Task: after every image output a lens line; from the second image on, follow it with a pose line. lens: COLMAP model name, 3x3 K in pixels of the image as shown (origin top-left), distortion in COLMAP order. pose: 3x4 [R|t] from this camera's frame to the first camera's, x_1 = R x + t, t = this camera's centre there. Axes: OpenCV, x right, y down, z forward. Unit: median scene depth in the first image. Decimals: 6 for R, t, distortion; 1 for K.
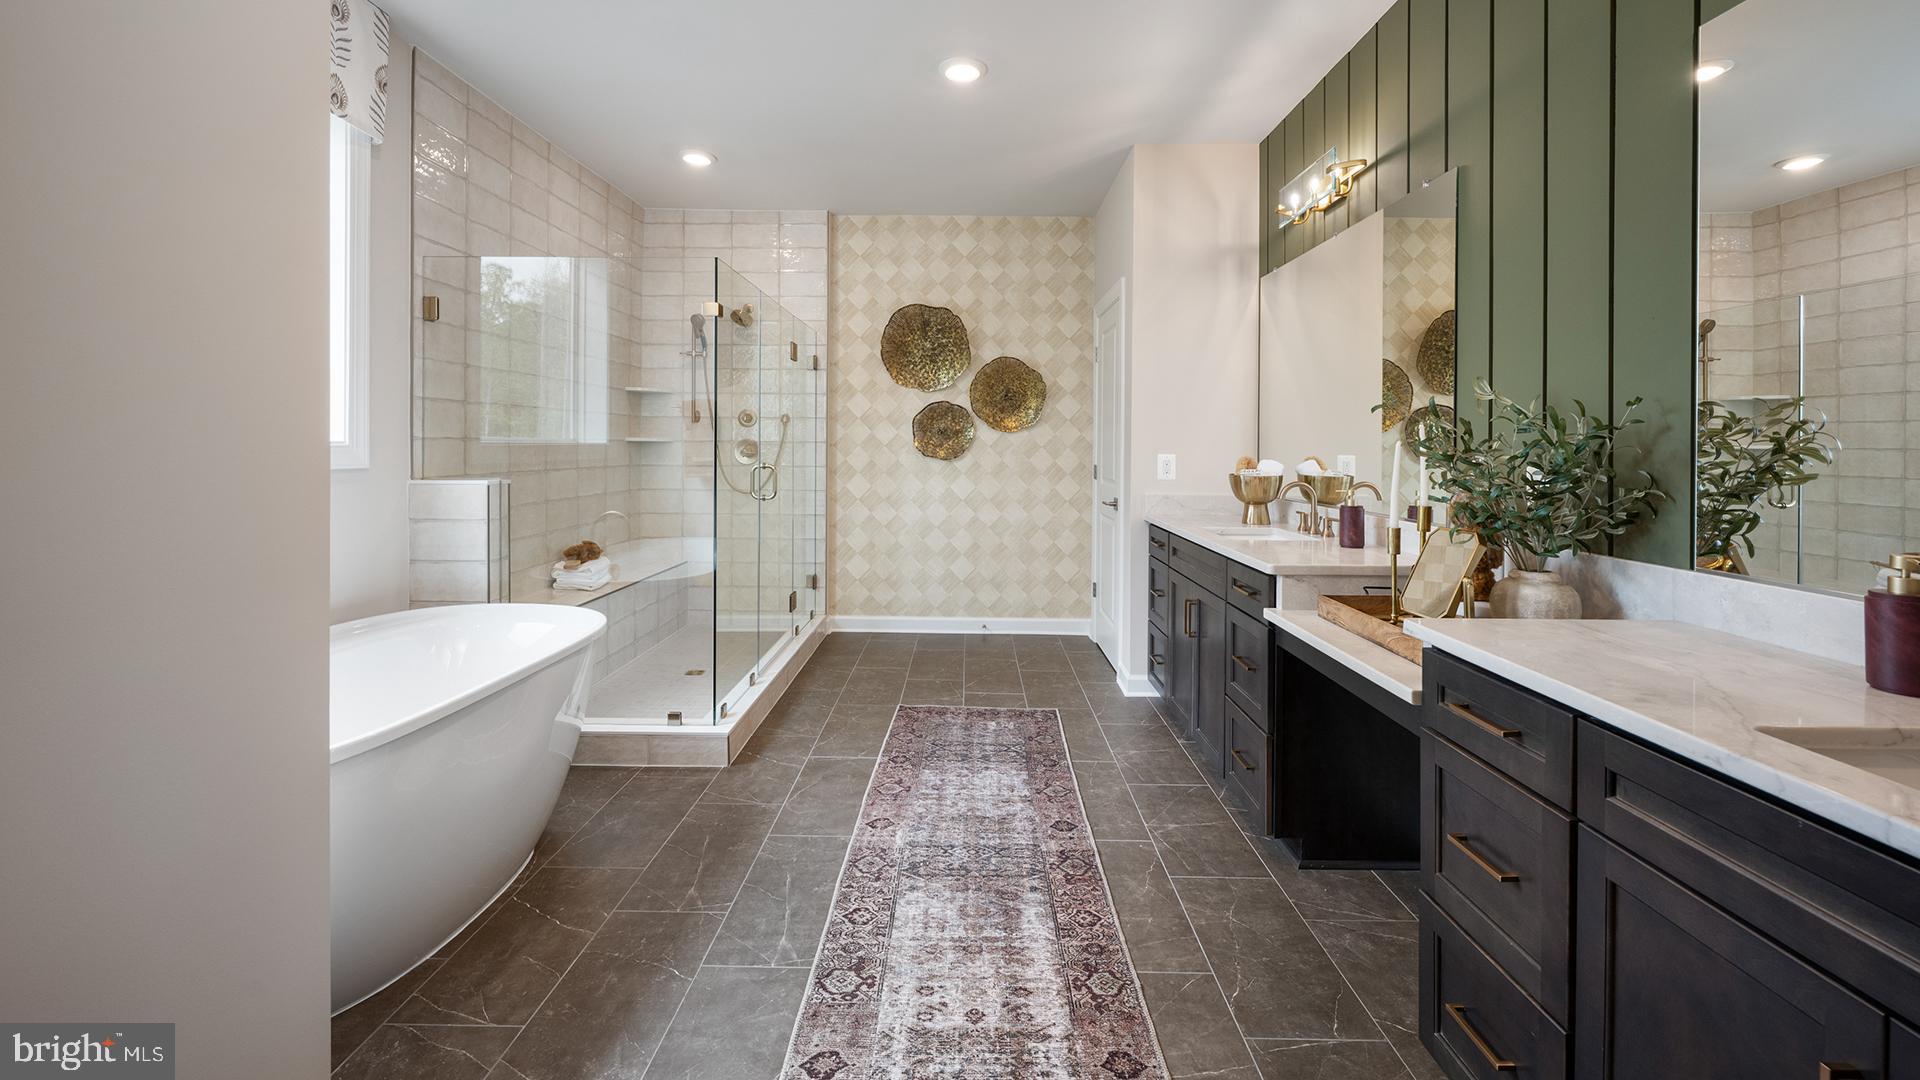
lens RADIAL K [[775.9, 0, 1001.6], [0, 775.9, 531.4], [0, 0, 1]] dist [0.000057, 0.000011]
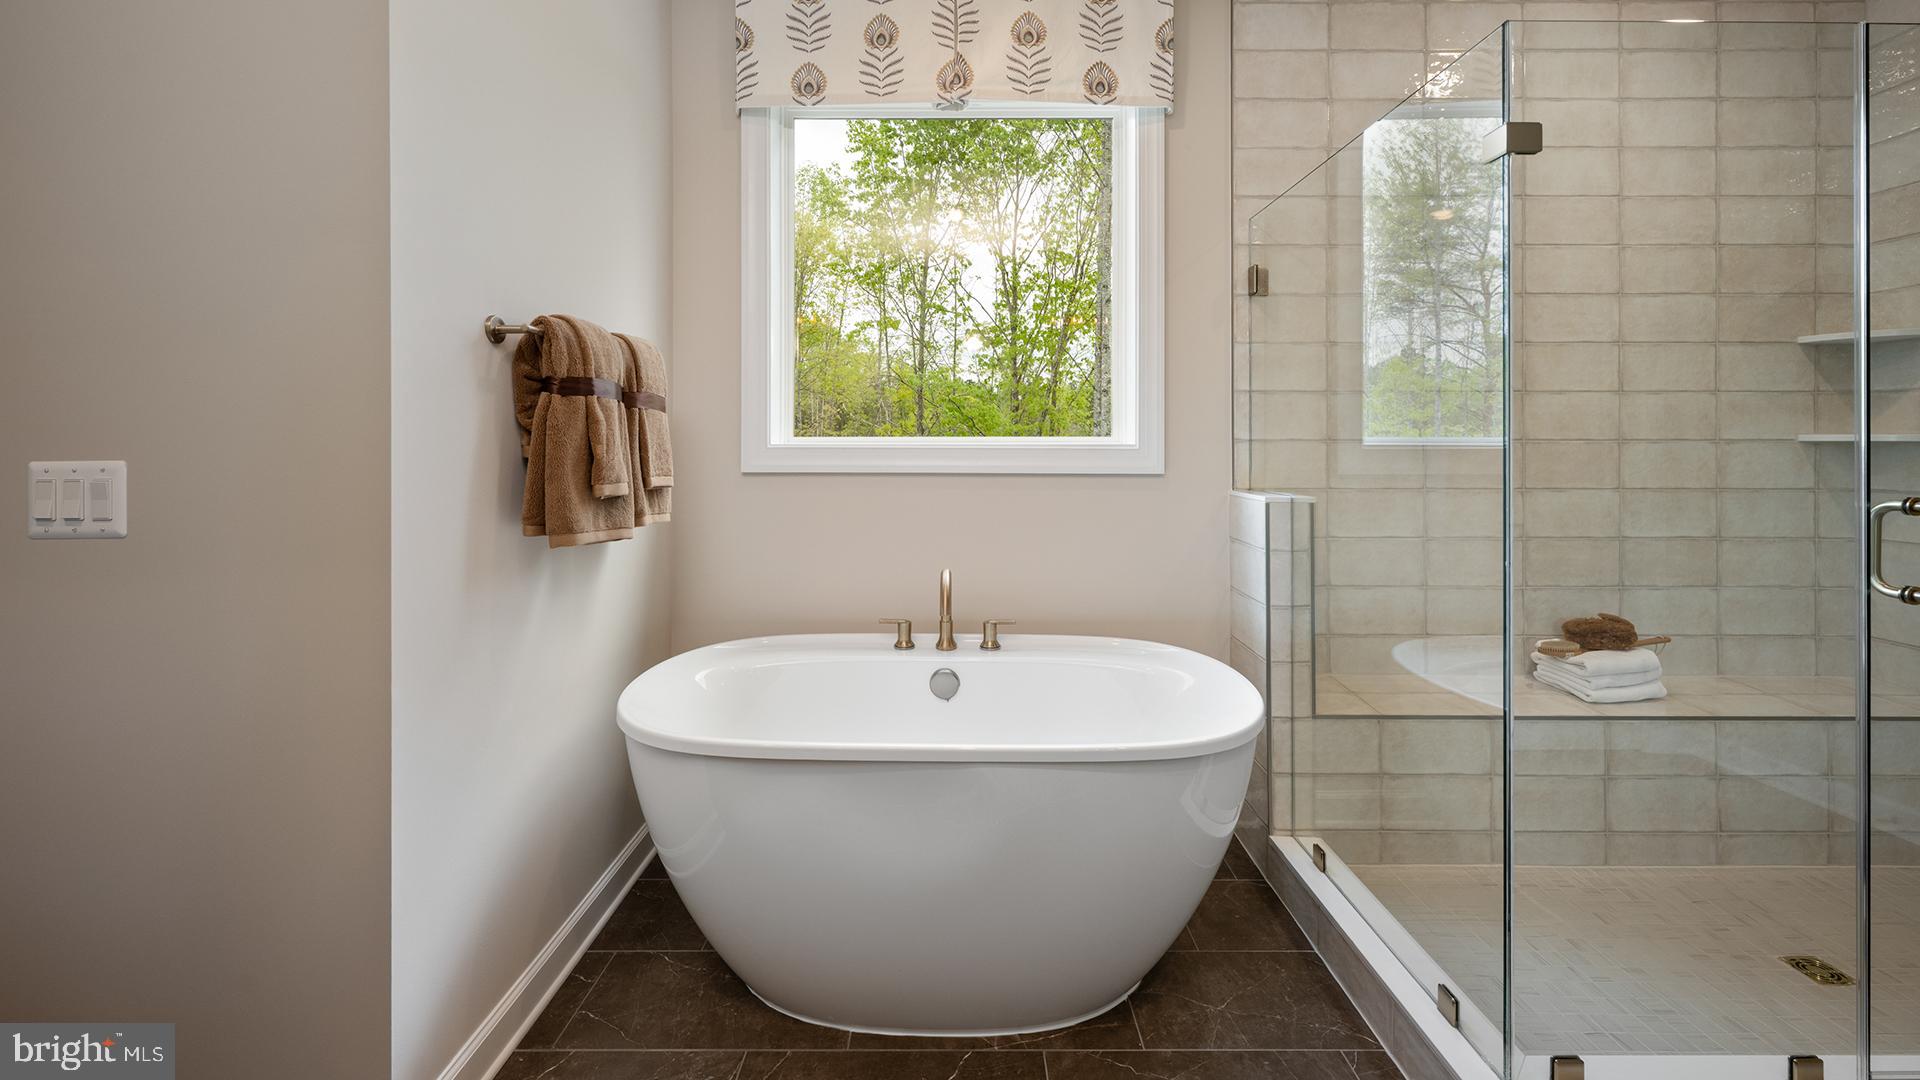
lens RADIAL K [[765.2, 0, 963.2], [0, 765.2, 448.6], [0, 0, 1]] dist [-0.000531, 0.000360]
pose [[-0.040588, 0.000372, -0.999176, 0.045522], [-0.110840, 0.993826, 0.004872, -0.052445], [0.993009, 0.110946, -0.040296, 0.470621]]
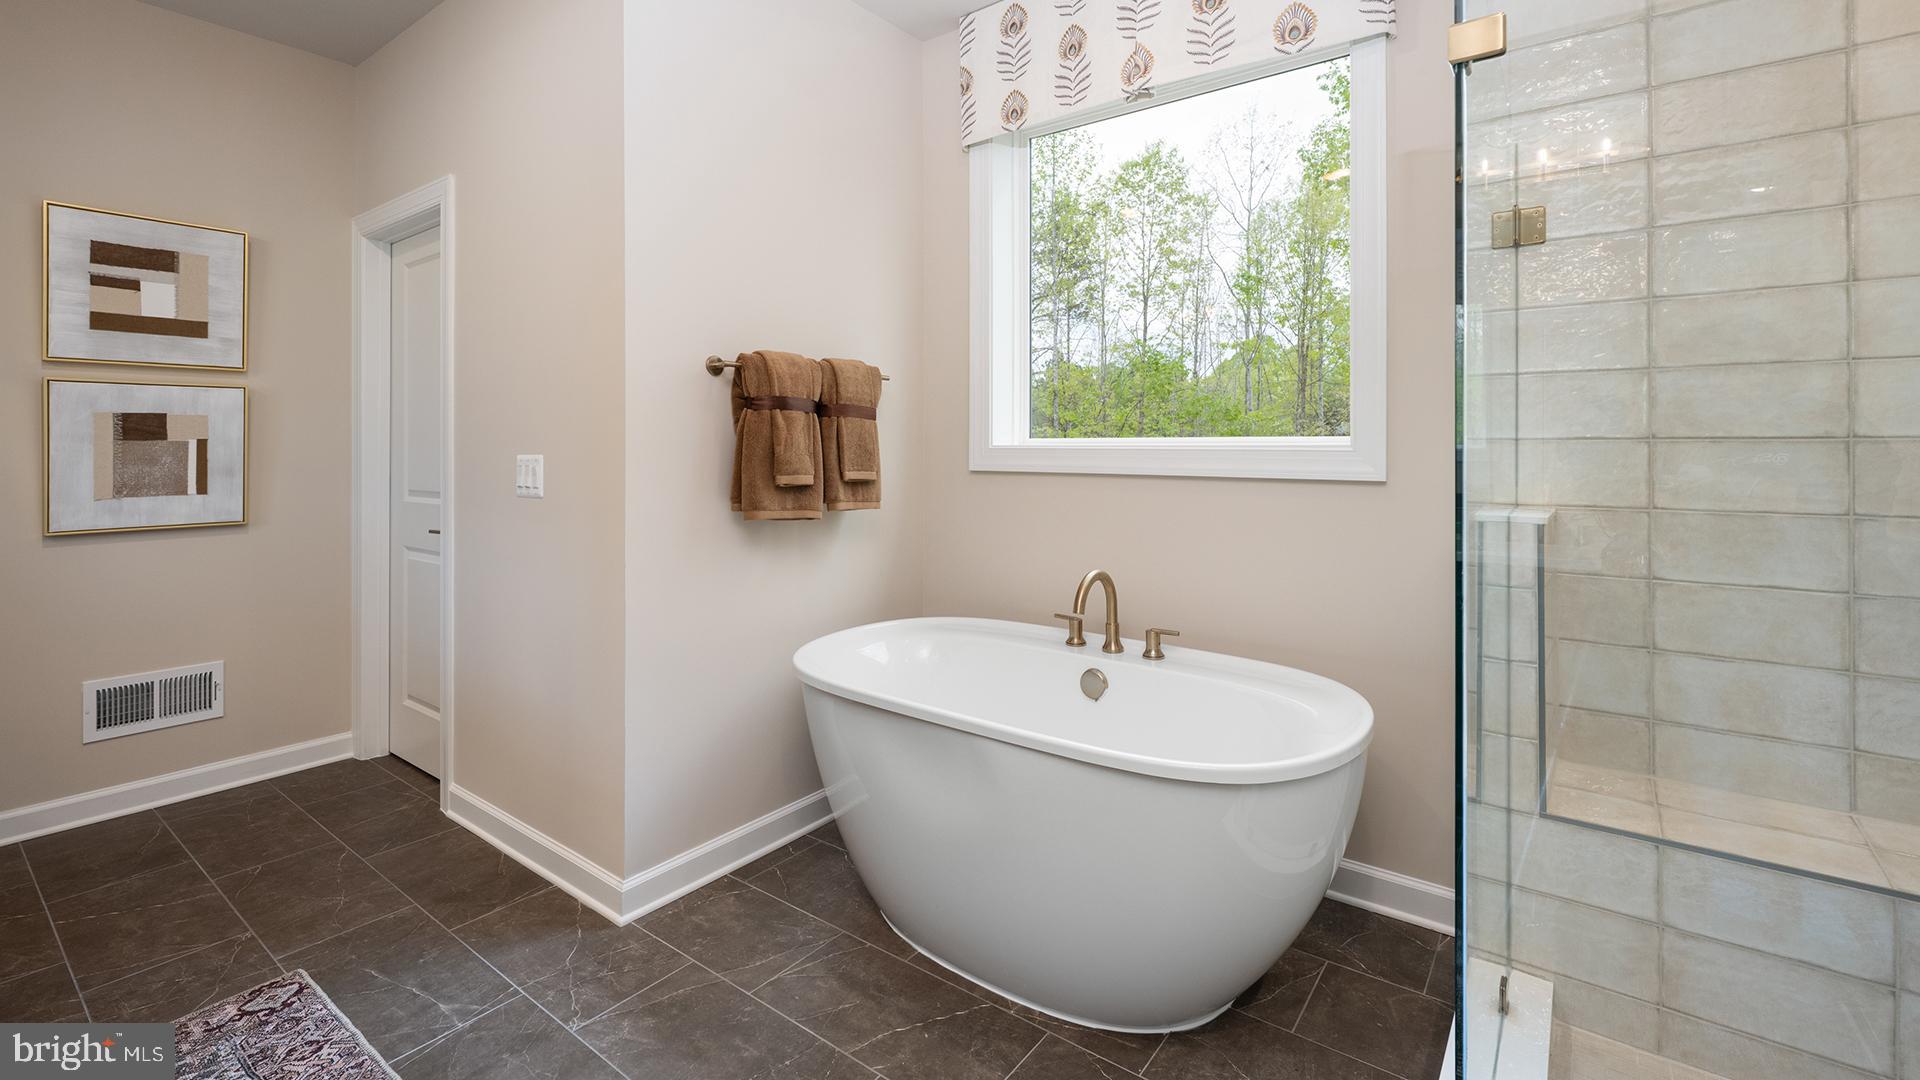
lens RADIAL K [[834.6, 0, 957.8], [0, 834.6, 449.1], [0, 0, 1]] dist [0.000699, -0.000045]
pose [[-0.636258, -0.000120, -0.771477, 0.027716], [-0.087309, 0.993587, 0.071852, -0.077515], [0.766520, 0.113073, -0.632188, 0.691174]]
